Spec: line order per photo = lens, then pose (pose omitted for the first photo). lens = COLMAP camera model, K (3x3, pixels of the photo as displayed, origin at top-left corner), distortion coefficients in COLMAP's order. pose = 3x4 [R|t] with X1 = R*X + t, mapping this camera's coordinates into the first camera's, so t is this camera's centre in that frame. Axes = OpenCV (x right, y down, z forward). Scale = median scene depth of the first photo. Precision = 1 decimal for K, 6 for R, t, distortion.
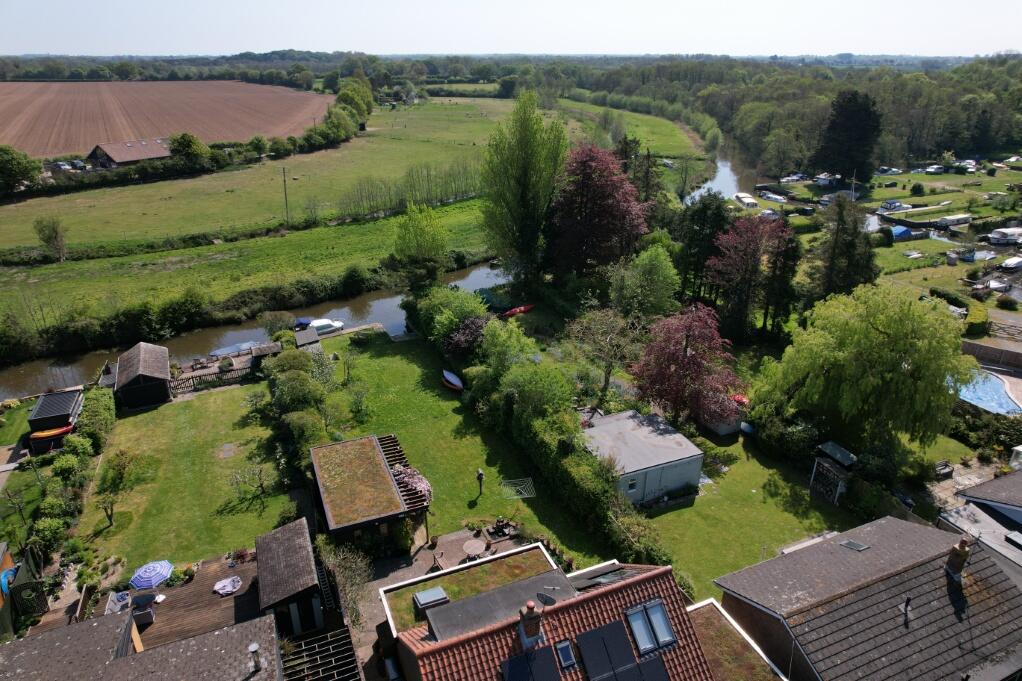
lens RADIAL K [[653.5, 0, 511.0], [0, 653.5, 340.5], [0, 0, 1]] dist [-0.071458, 0.071703]
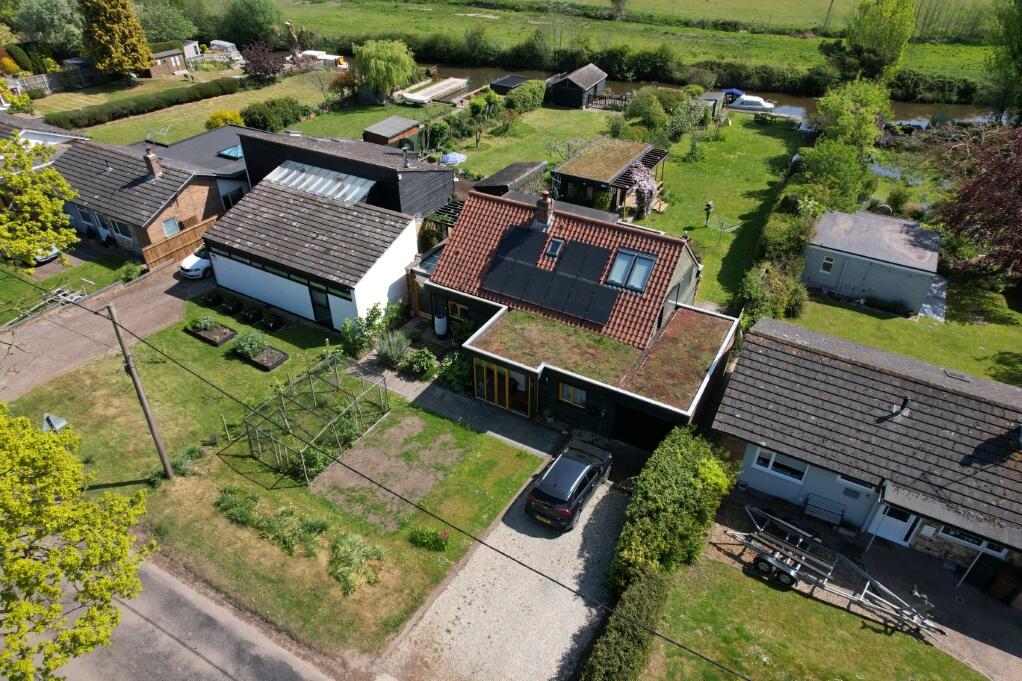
lens RADIAL K [[653.5, 0, 511.0], [0, 653.5, 340.5], [0, 0, 1]] dist [-0.071458, 0.071703]
pose [[0.603233, 0.466625, -0.646815, 0.598892], [-0.326270, 0.884402, 0.333739, 0.172392], [0.727776, 0.009714, 0.685746, 0.069687]]
